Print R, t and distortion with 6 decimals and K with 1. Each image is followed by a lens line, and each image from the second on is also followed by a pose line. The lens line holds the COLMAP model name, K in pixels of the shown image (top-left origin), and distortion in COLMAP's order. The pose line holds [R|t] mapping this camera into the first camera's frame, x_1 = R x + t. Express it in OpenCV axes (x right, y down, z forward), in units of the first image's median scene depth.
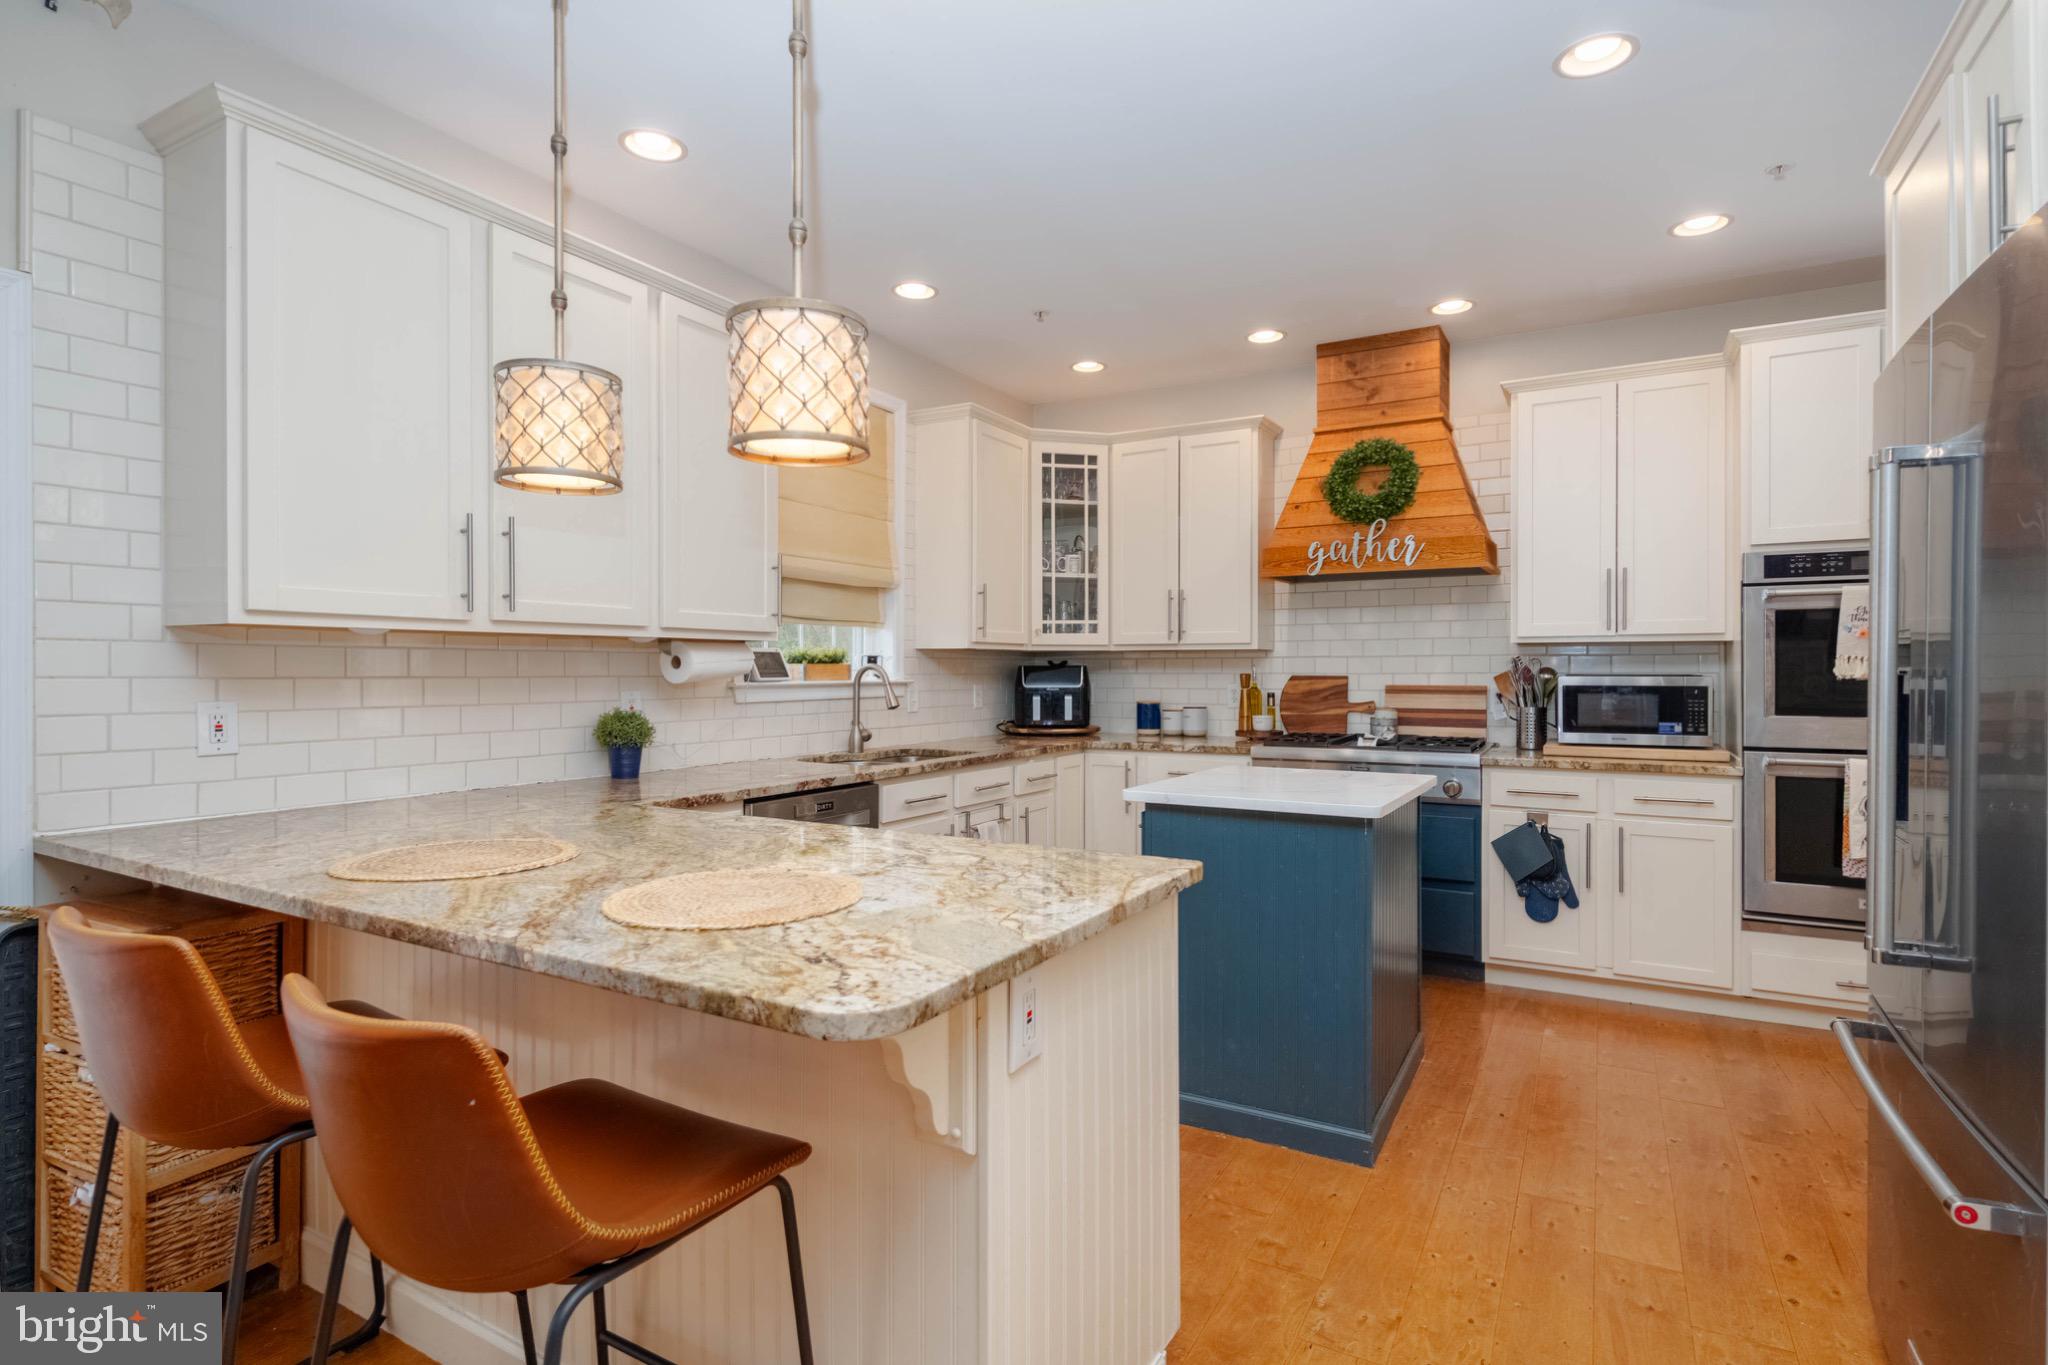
lens RADIAL K [[1010.9, 0, 1029.5], [0, 1010.9, 675.4], [0, 0, 1]] dist [0.010061, -0.000302]
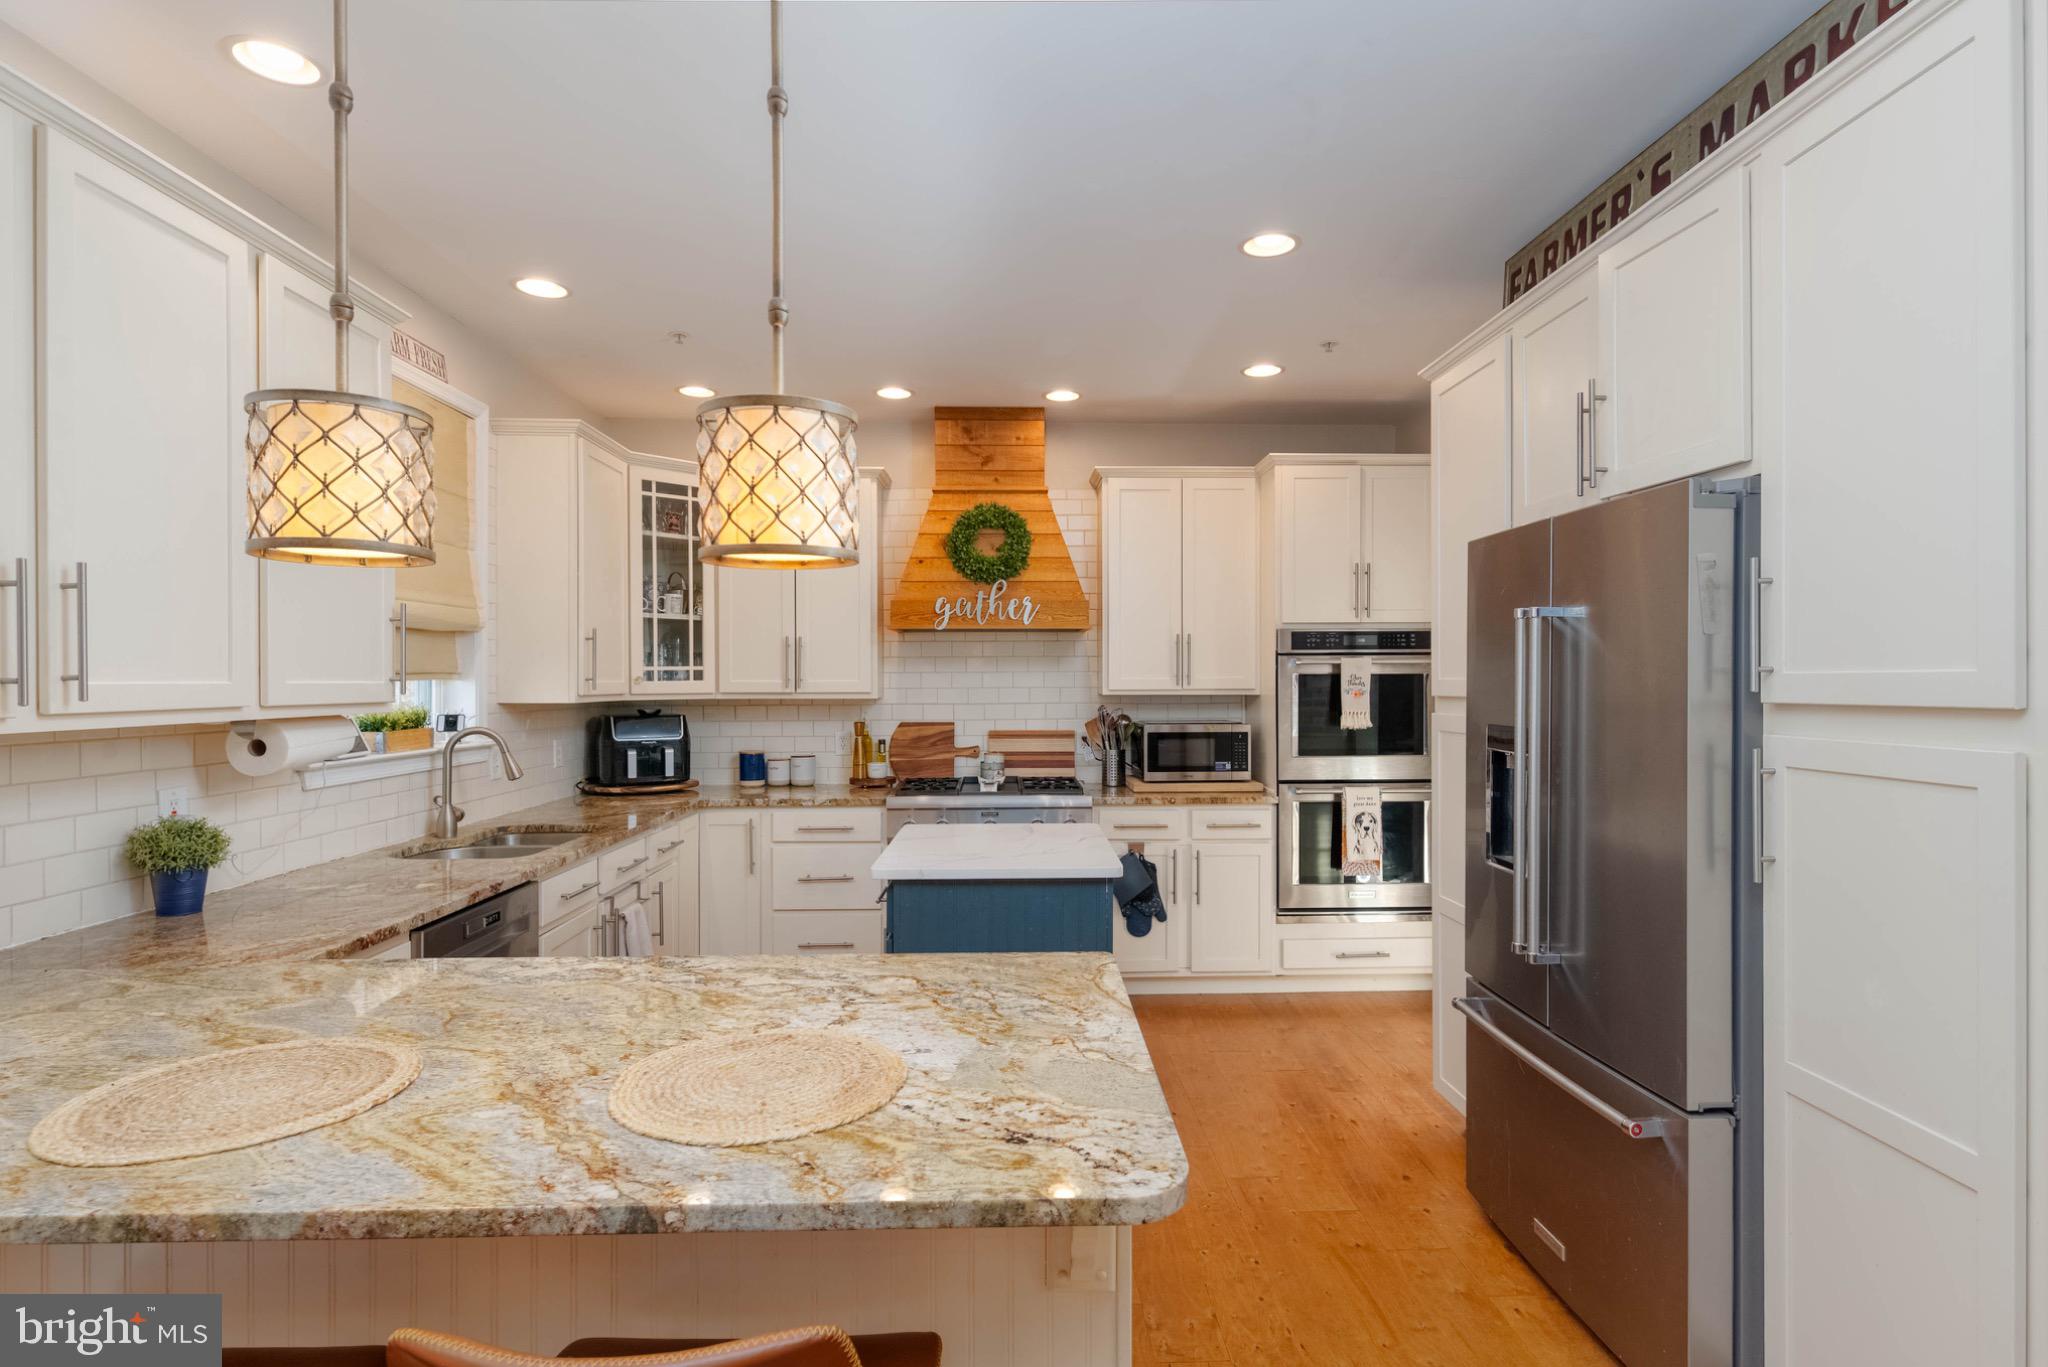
lens RADIAL K [[1033.8, 0, 1040.4], [0, 1033.8, 688.4], [0, 0, 1]] dist [0.006361, 0.000413]
pose [[0.852414, -0.004538, 0.522848, -0.186677], [0.003916, 0.999990, 0.002294, -0.040074], [-0.522853, 0.000092, 0.852423, 0.038556]]
